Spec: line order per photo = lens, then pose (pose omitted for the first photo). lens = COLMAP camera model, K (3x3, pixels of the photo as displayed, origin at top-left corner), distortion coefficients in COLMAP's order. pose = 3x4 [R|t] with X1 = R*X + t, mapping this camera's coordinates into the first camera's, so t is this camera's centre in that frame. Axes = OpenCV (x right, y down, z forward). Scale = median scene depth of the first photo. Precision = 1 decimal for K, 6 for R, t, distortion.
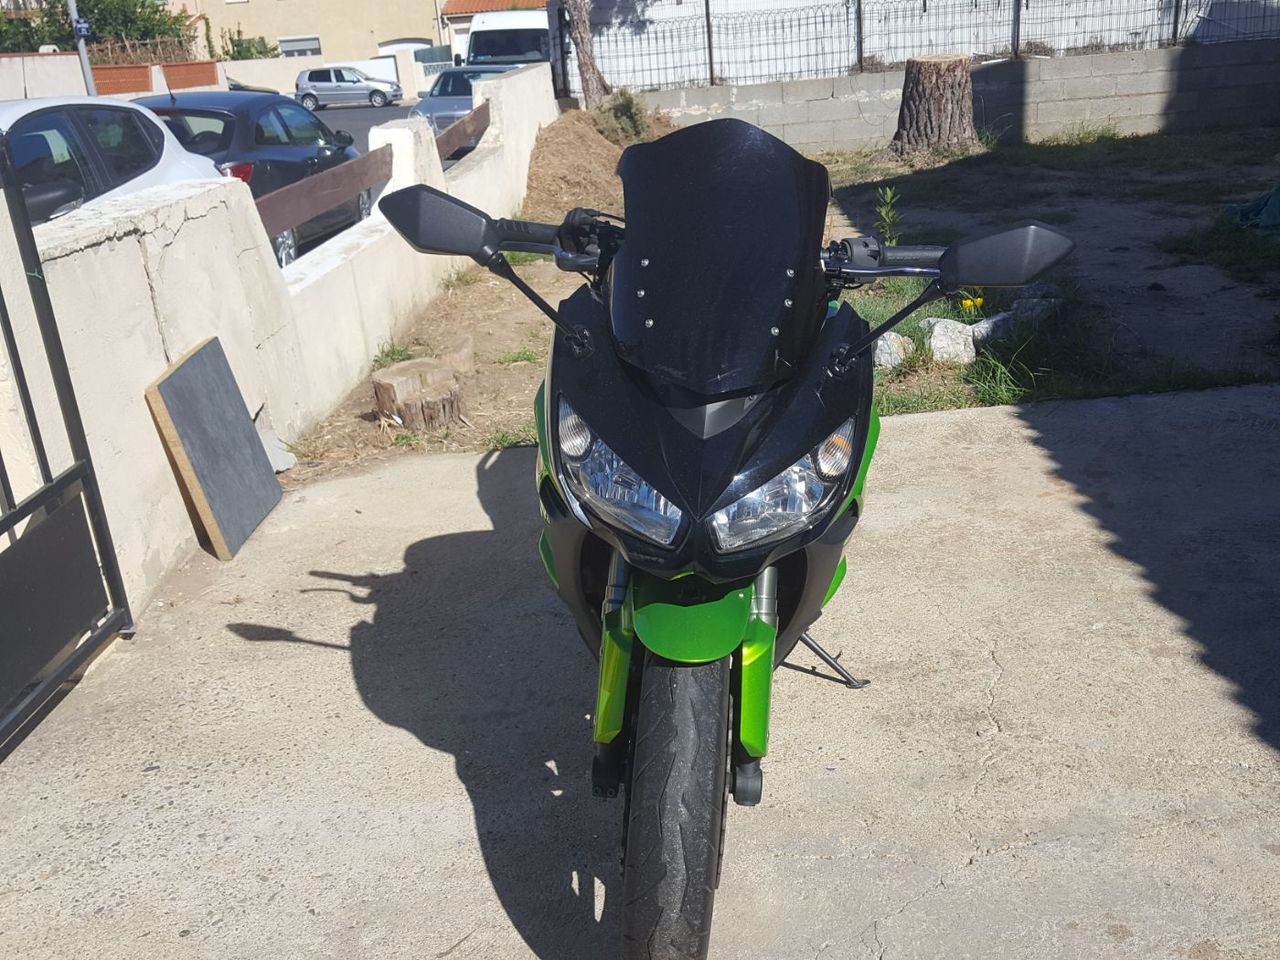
lens RADIAL K [[1223.0, 0, 631.9], [0, 1223.0, 477.5], [0, 0, 1]] dist [0.157665, -0.265606]
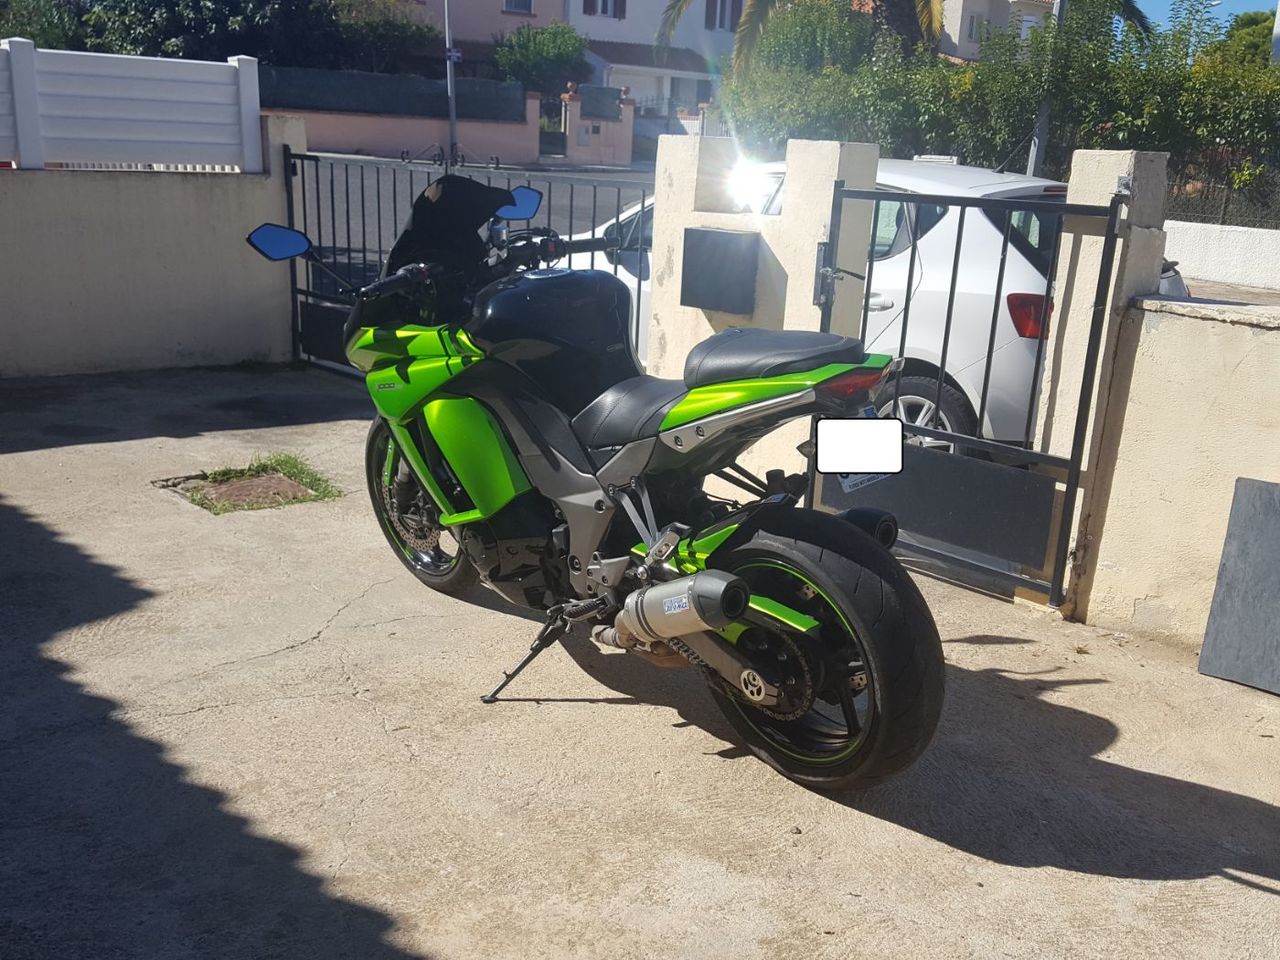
lens RADIAL K [[1223.0, 0, 631.9], [0, 1223.0, 477.5], [0, 0, 1]] dist [0.157665, -0.265606]
pose [[-0.681191, 0.236670, -0.692796, 0.802578], [-0.244232, 0.818634, 0.519798, -0.598953], [0.690167, 0.523284, -0.499843, 1.485551]]
